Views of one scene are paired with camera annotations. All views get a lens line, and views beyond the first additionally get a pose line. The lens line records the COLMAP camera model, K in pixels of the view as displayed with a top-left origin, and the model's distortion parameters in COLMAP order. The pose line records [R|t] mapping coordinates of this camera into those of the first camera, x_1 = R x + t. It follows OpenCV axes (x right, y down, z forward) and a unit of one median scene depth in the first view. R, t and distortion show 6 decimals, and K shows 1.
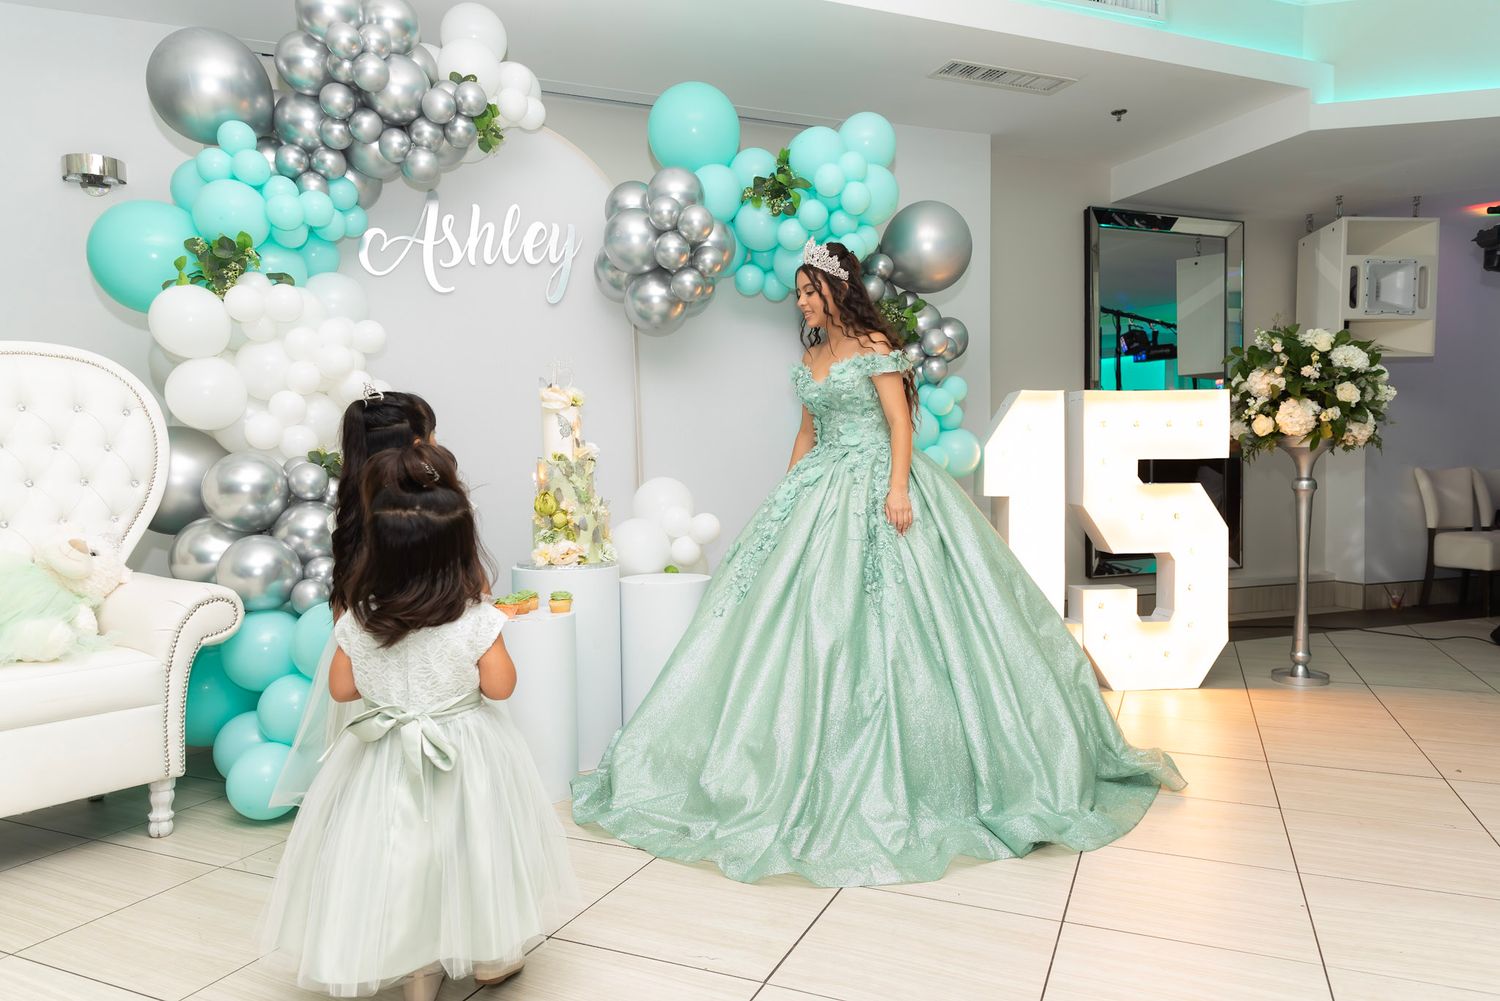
lens RADIAL K [[989.9, 0, 760.0], [0, 989.9, 518.9], [0, 0, 1]] dist [0.010014, -0.002834]
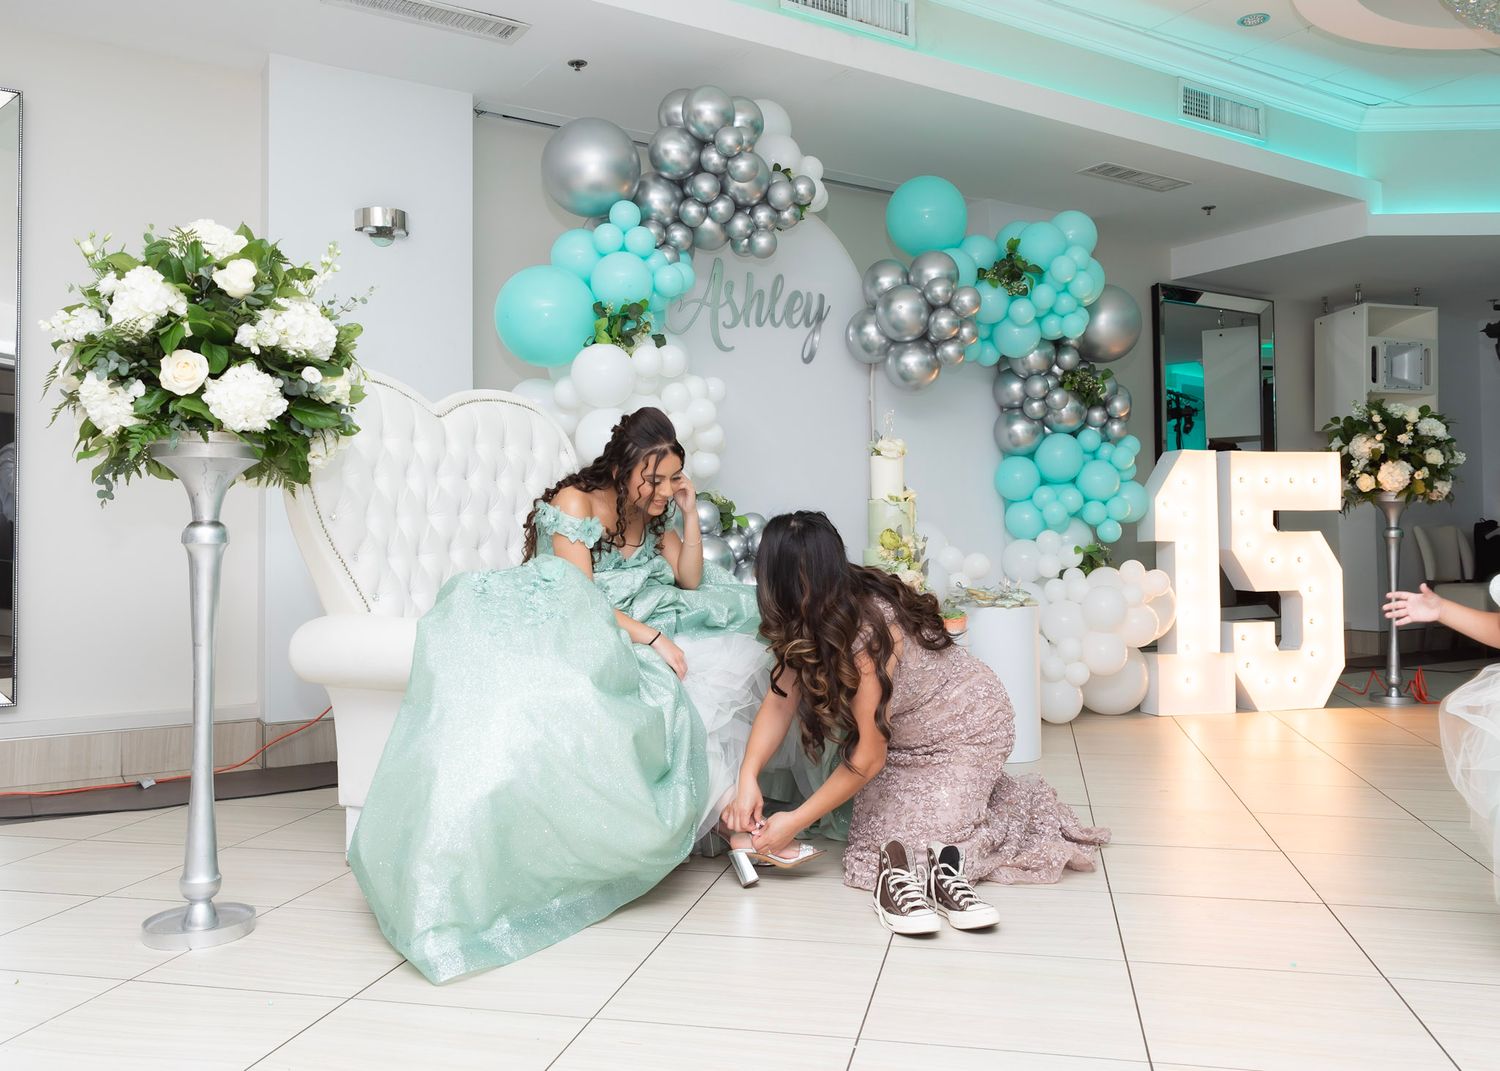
lens RADIAL K [[1196.6, 0, 777.8], [0, 1196.6, 517.9], [0, 0, 1]] dist [-0.014581, 0.033183]
pose [[0.981562, 0.008389, 0.190962, -0.509809], [0.004512, 0.997741, -0.067026, 0.045113], [-0.191093, 0.066652, 0.979306, -0.295706]]
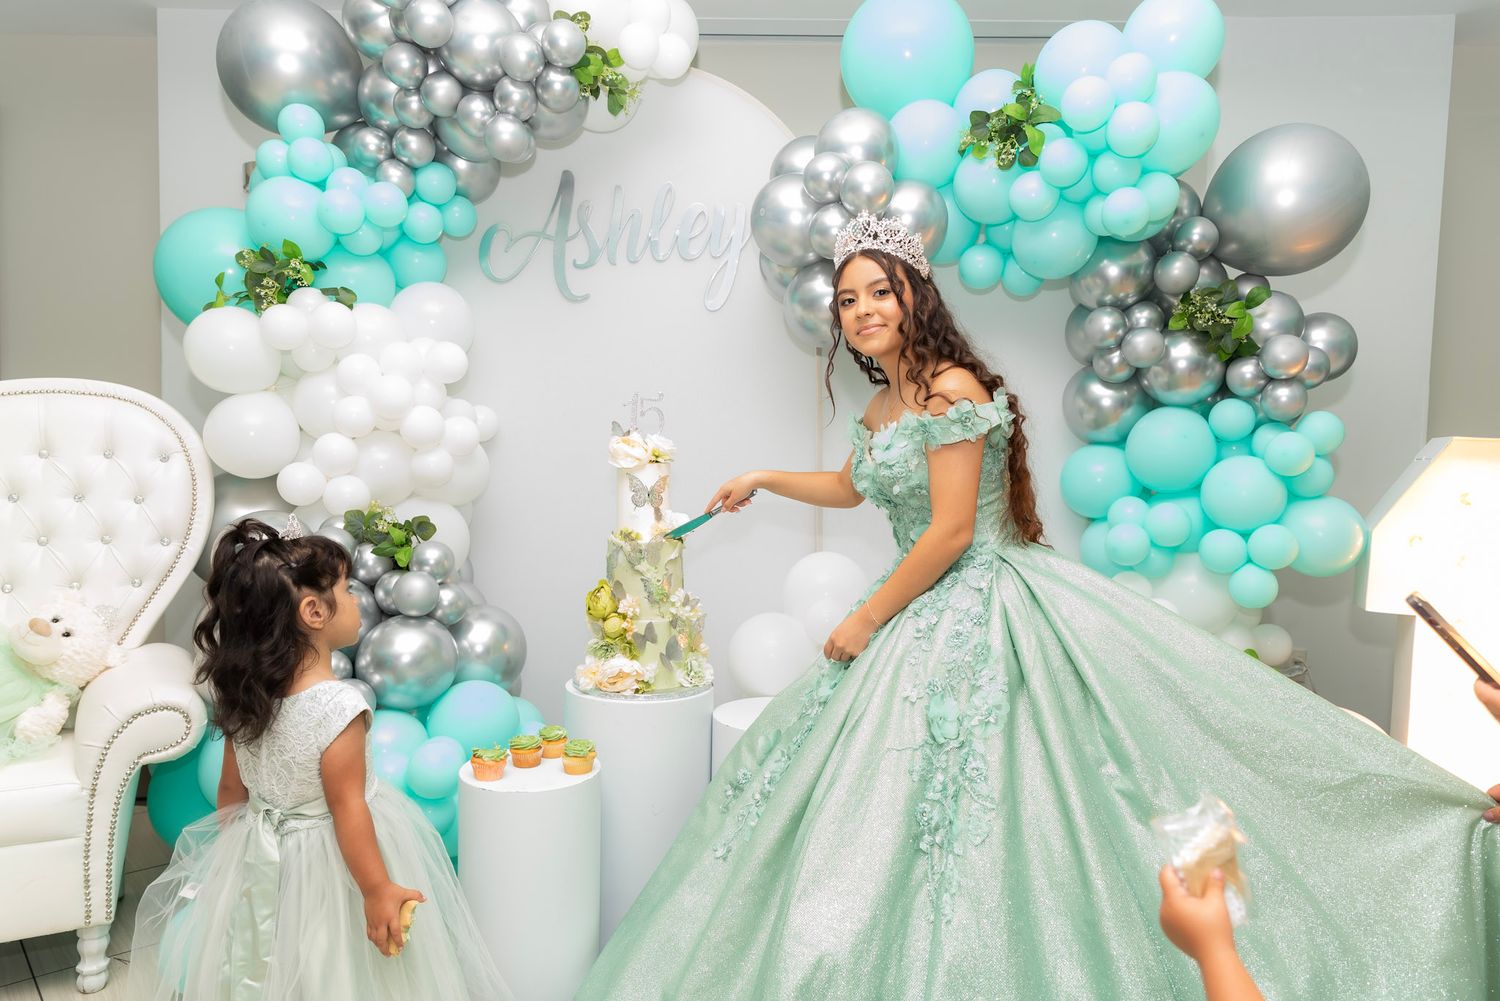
lens RADIAL K [[989.9, 0, 742.7], [0, 989.9, 514.2], [0, 0, 1]] dist [0.010014, -0.002834]
pose [[0.913743, 0.059000, -0.401987, 0.131822], [-0.053767, 0.998258, 0.024301, -0.083794], [0.402720, -0.000592, 0.915323, 0.326700]]
